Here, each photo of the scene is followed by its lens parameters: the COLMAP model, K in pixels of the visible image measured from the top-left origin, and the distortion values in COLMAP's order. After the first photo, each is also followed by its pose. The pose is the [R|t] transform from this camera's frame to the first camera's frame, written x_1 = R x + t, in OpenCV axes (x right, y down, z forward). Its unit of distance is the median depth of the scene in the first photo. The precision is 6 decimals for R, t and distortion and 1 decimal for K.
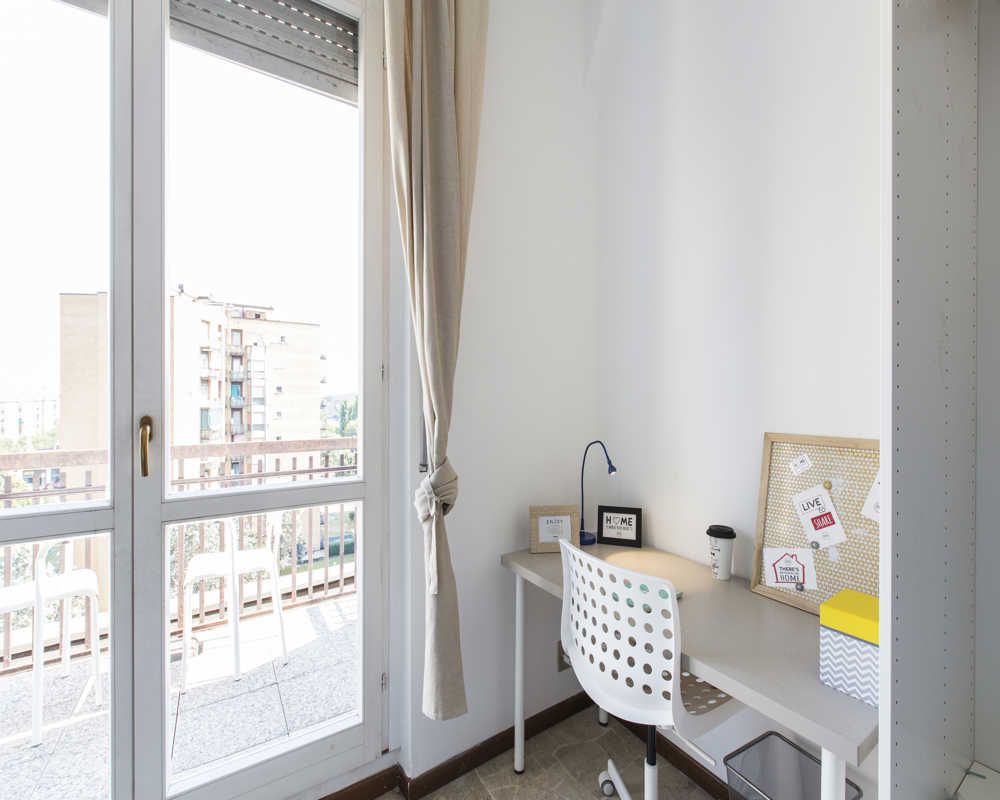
lens RADIAL K [[455.8, 0, 518.5], [0, 455.8, 397.0], [0, 0, 1]] dist [-0.000620, 0.000171]
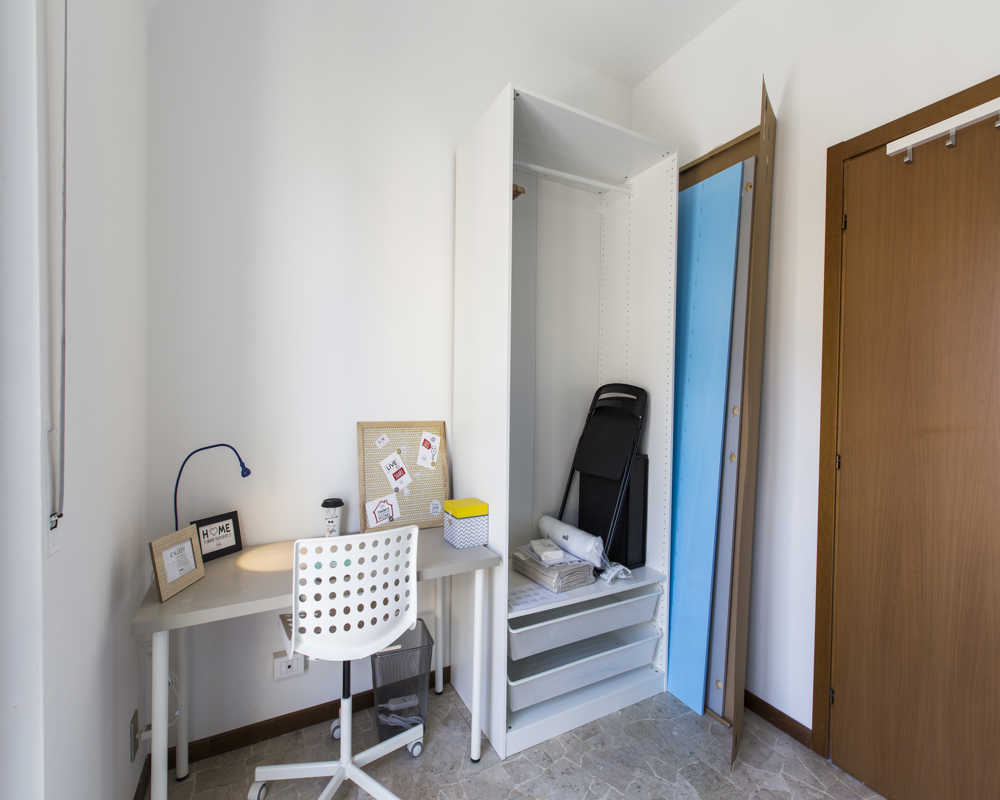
lens RADIAL K [[455.8, 0, 518.5], [0, 455.8, 397.0], [0, 0, 1]] dist [-0.000620, 0.000171]
pose [[0.073100, -0.001758, 0.997323, -0.846685], [-0.007467, 0.999969, 0.002310, -0.006445], [-0.997297, -0.007616, 0.073084, 0.427517]]
